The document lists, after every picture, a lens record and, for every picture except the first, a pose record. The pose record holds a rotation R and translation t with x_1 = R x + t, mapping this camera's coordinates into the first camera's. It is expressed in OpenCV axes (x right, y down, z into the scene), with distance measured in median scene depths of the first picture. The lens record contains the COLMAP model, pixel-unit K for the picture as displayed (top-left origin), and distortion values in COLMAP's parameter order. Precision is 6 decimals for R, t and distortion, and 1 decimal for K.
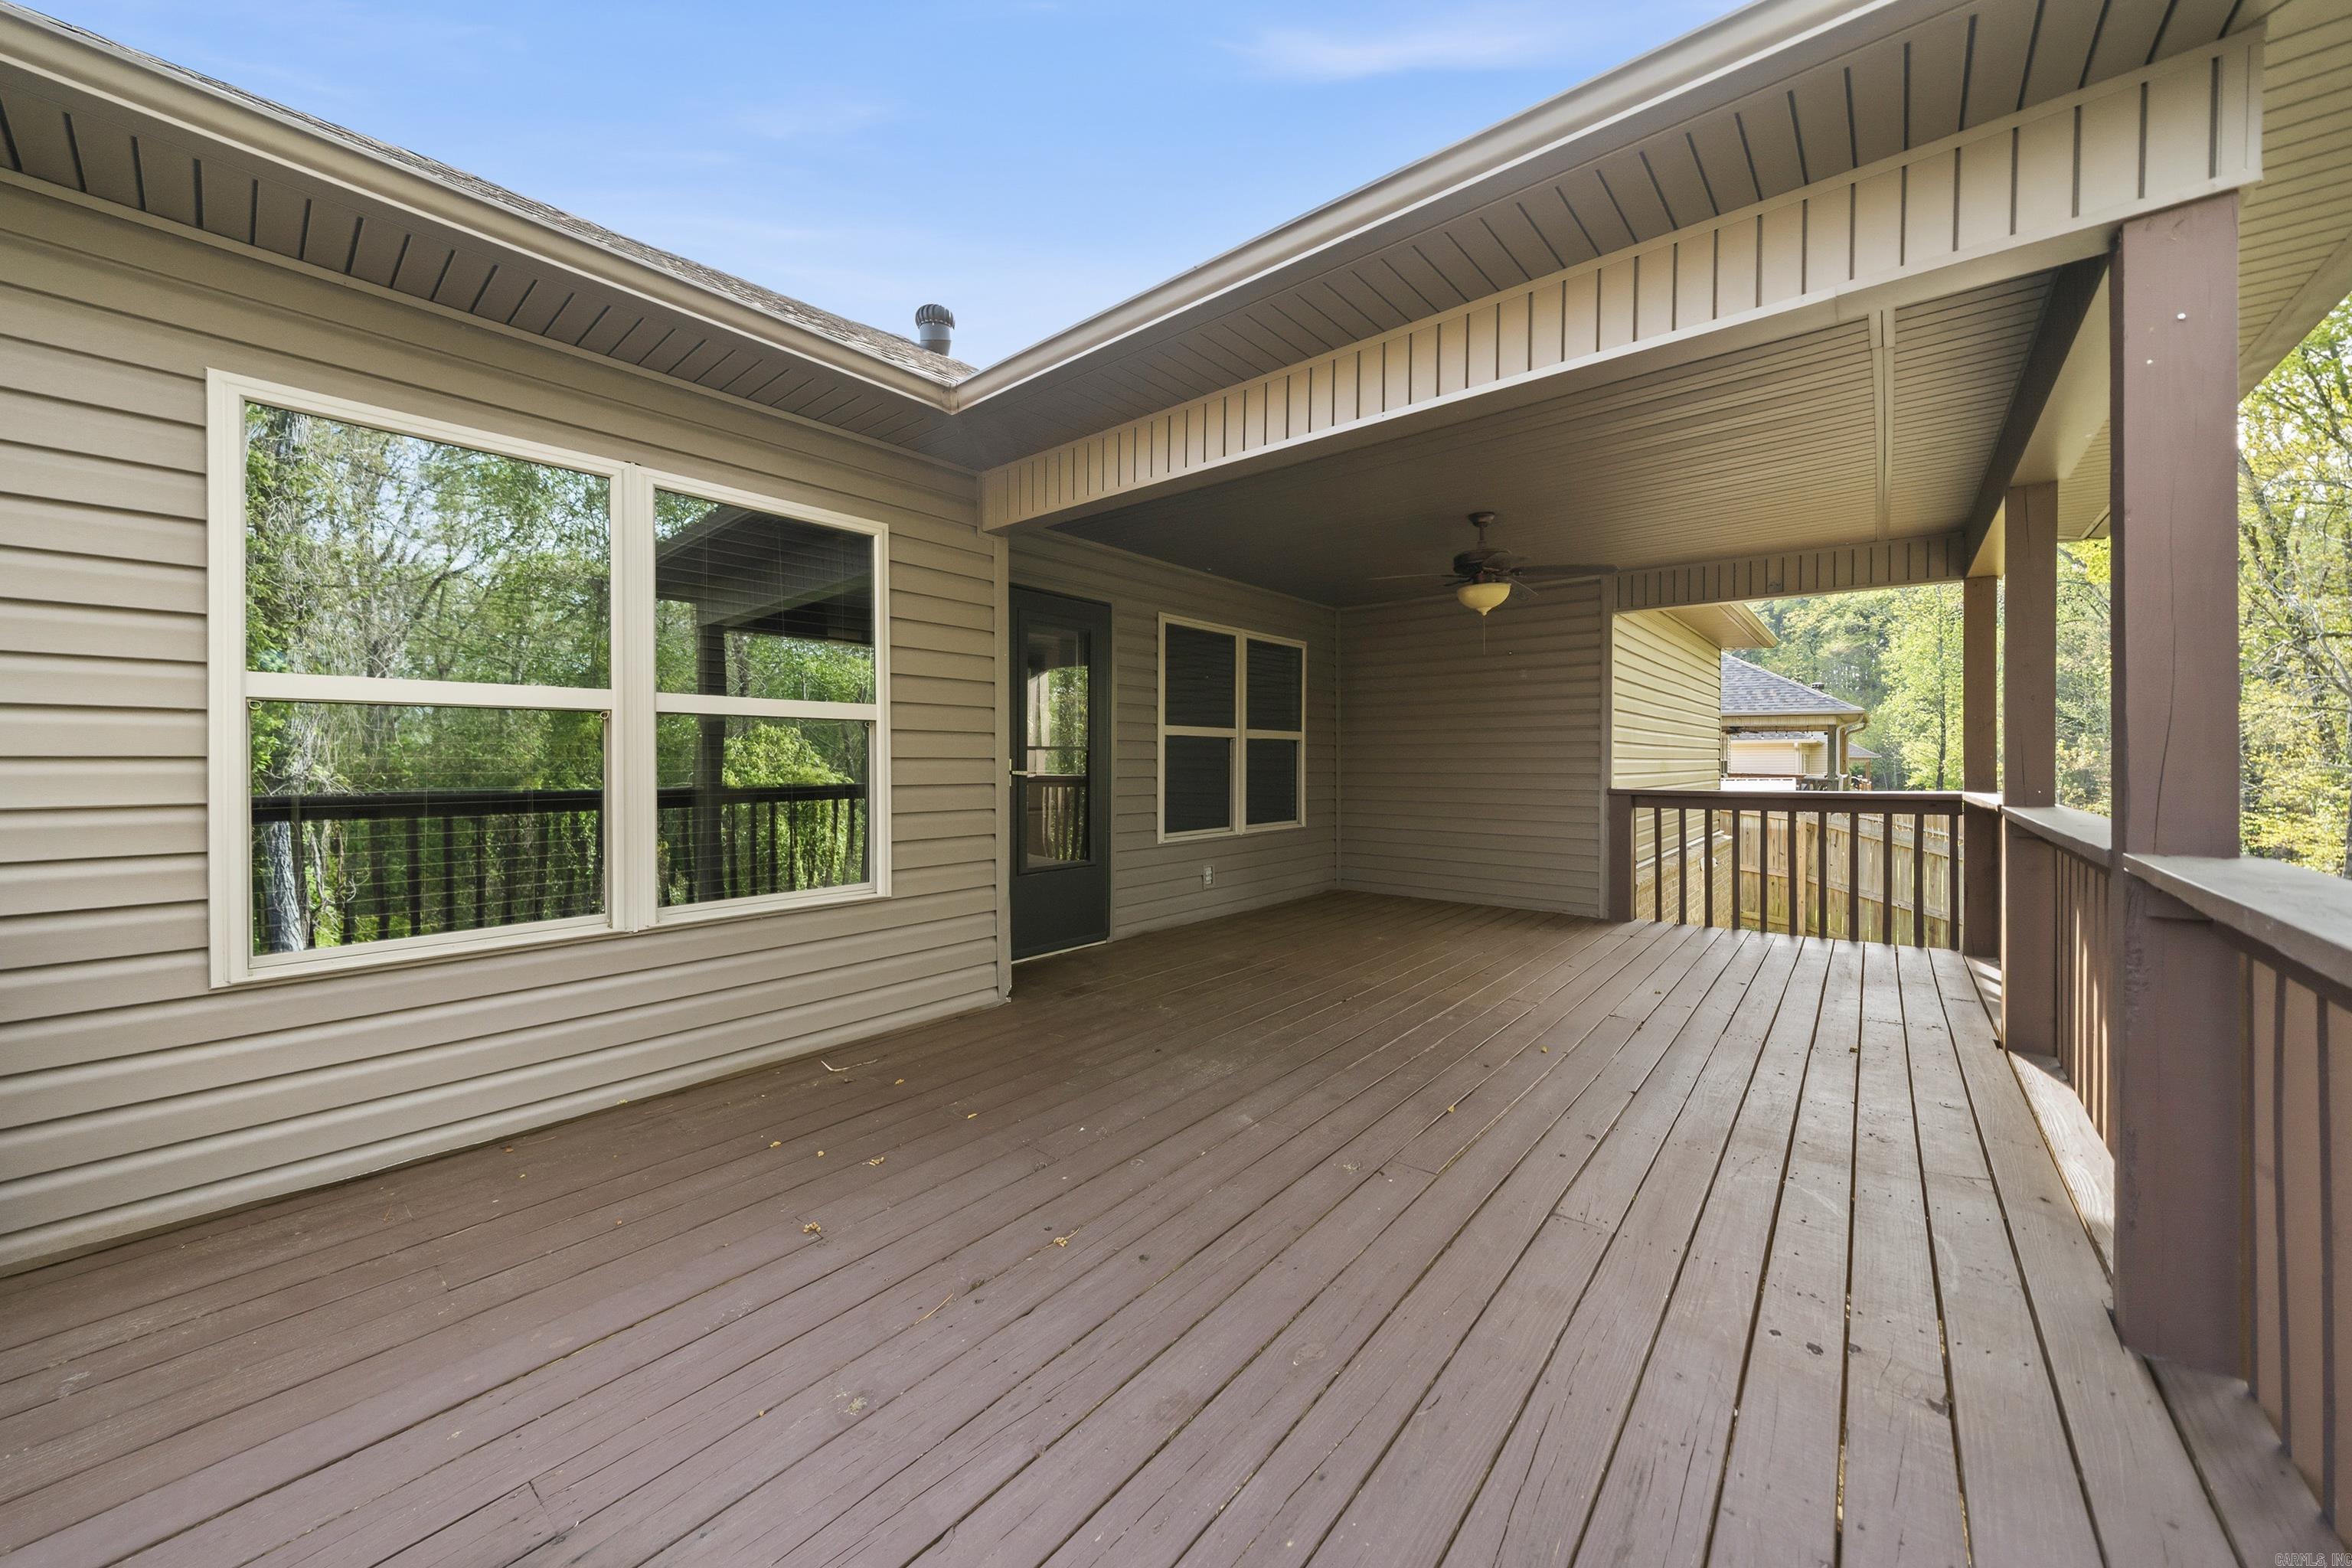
lens RADIAL K [[823.6, 0, 1186.5], [0, 823.6, 763.5], [0, 0, 1]] dist [-0.000203, -0.000050]
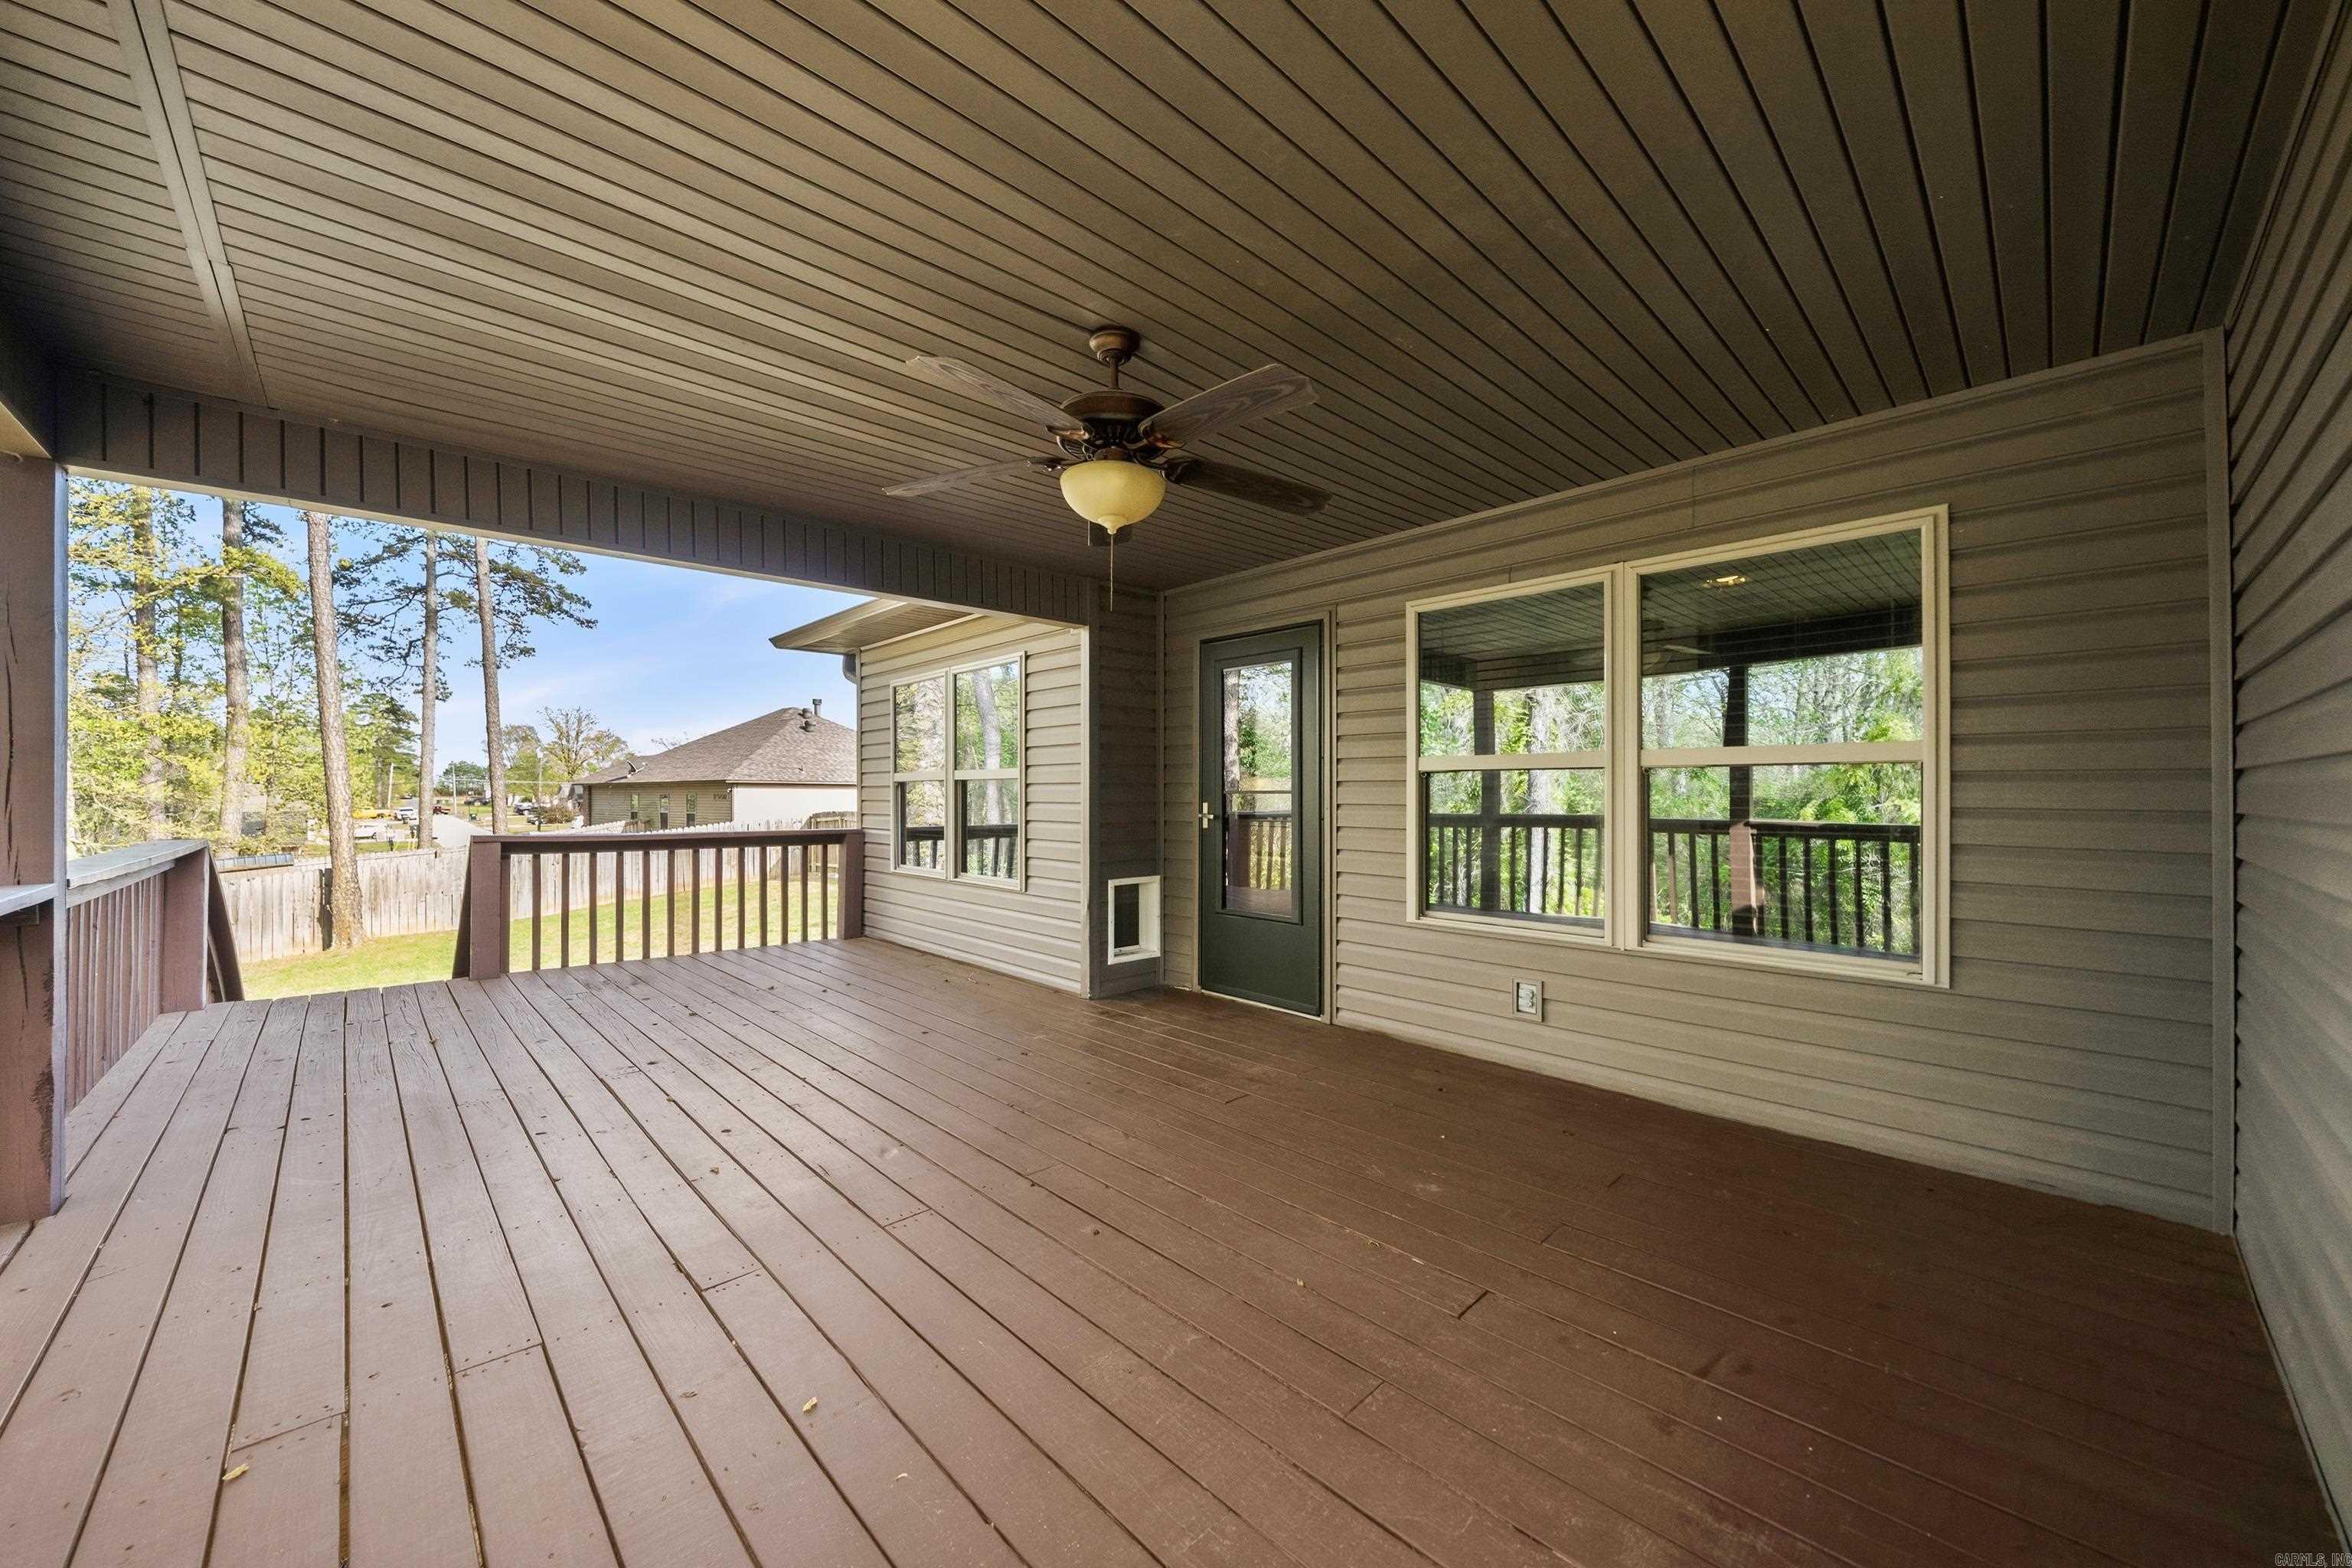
lens RADIAL K [[770.9, 0, 1177.7], [0, 770.9, 781.6], [0, 0, 1]] dist [-0.001637, -0.000095]
pose [[-0.051787, -0.009257, -0.998615, 0.703869], [0.000868, 0.999956, -0.009314, -0.020407], [0.998658, -0.001349, -0.051777, 0.894877]]
